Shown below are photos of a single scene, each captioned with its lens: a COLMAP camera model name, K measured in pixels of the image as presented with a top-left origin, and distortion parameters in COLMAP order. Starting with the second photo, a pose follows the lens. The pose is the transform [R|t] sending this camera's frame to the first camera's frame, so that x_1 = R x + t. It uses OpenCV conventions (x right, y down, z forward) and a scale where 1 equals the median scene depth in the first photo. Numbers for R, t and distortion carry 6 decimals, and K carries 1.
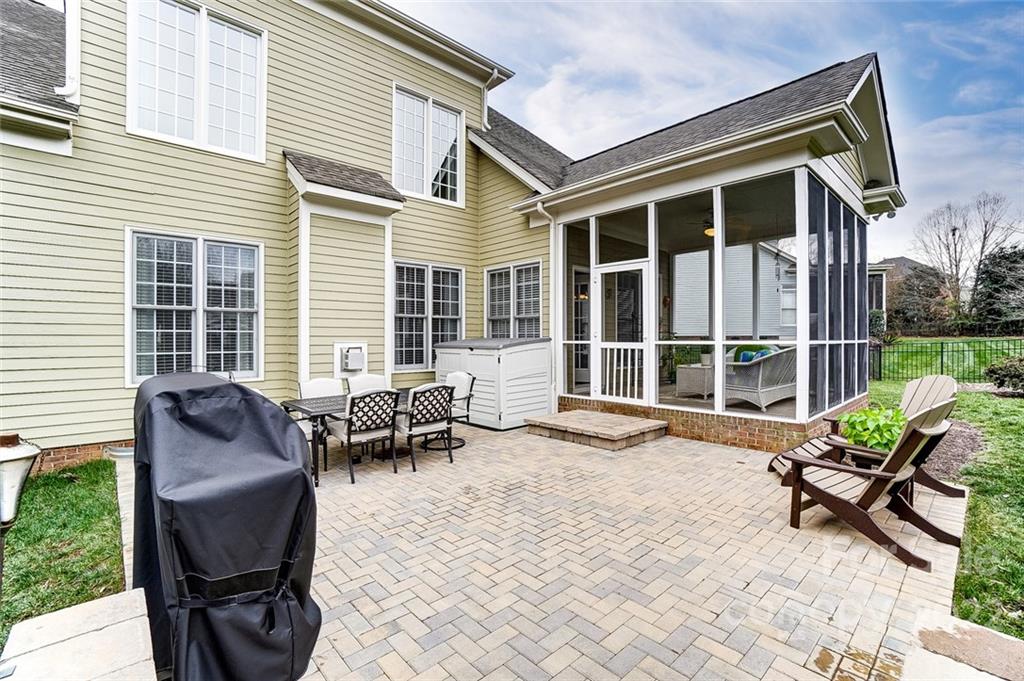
lens RADIAL K [[441.6, 0, 507.5], [0, 441.6, 344.7], [0, 0, 1]] dist [-0.043099, 0.007903]
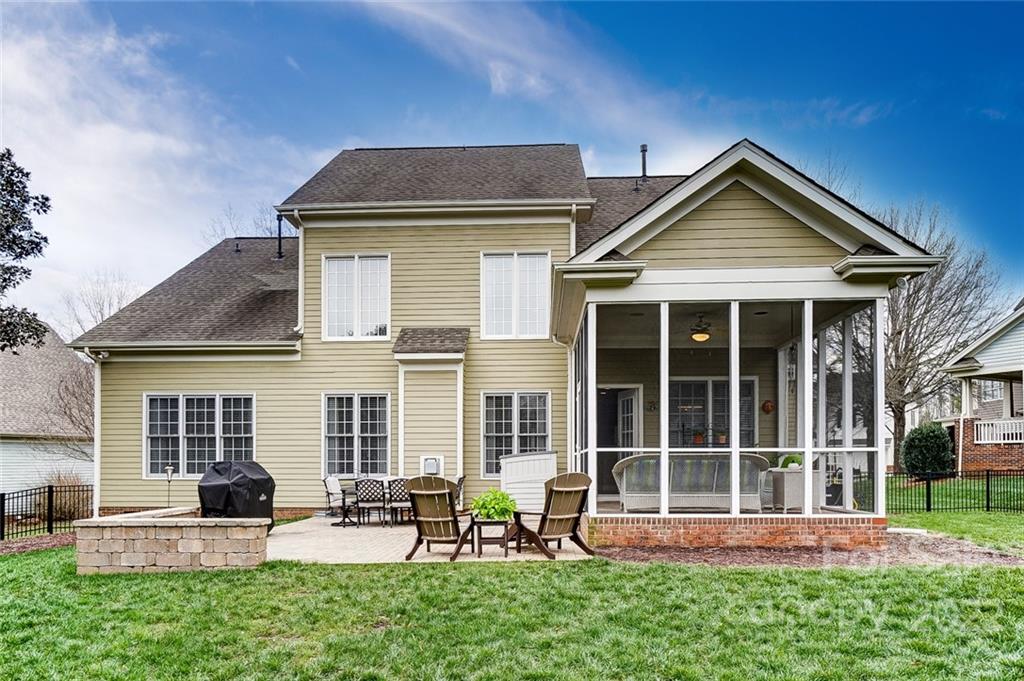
lens RADIAL K [[601.4, 0, 498.4], [0, 601.4, 456.3], [0, 0, 1]] dist [0.004967, 0.000088]
pose [[0.716993, -0.006943, -0.697046, 1.143277], [-0.008764, 0.999782, -0.018973, 0.033087], [0.697025, 0.019713, 0.716775, -0.256254]]
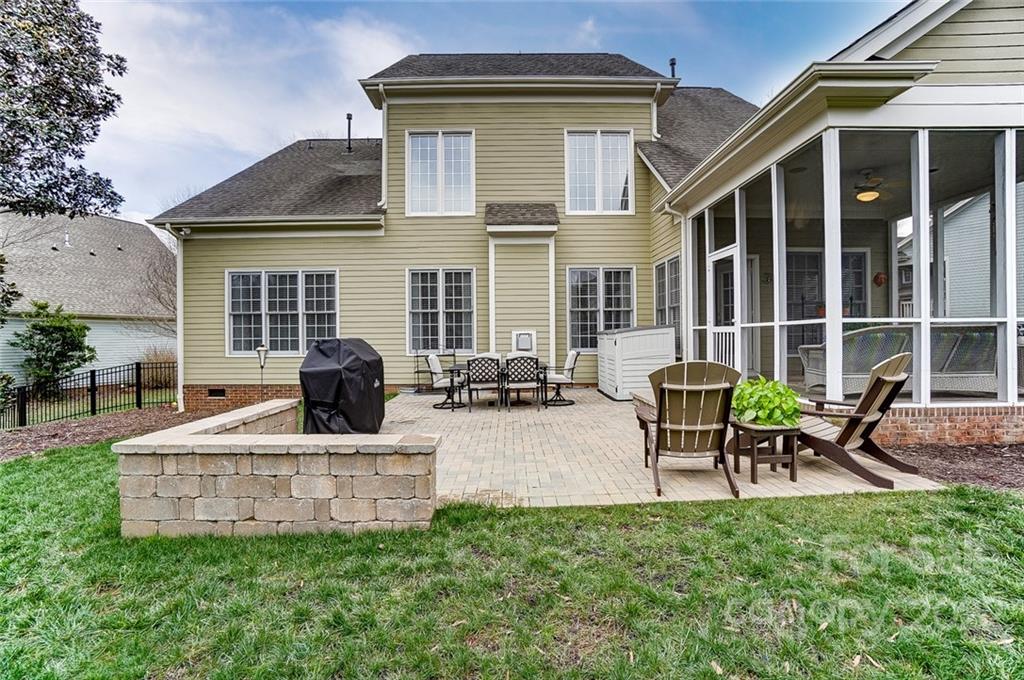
lens RADIAL K [[441.6, 0, 510.0], [0, 441.6, 336.8], [0, 0, 1]] dist [-0.043099, 0.007903]
pose [[0.749768, -0.005303, -0.661680, 0.536228], [-0.000132, 0.999967, -0.008164, 0.026188], [0.661701, 0.006208, 0.749742, -0.093162]]
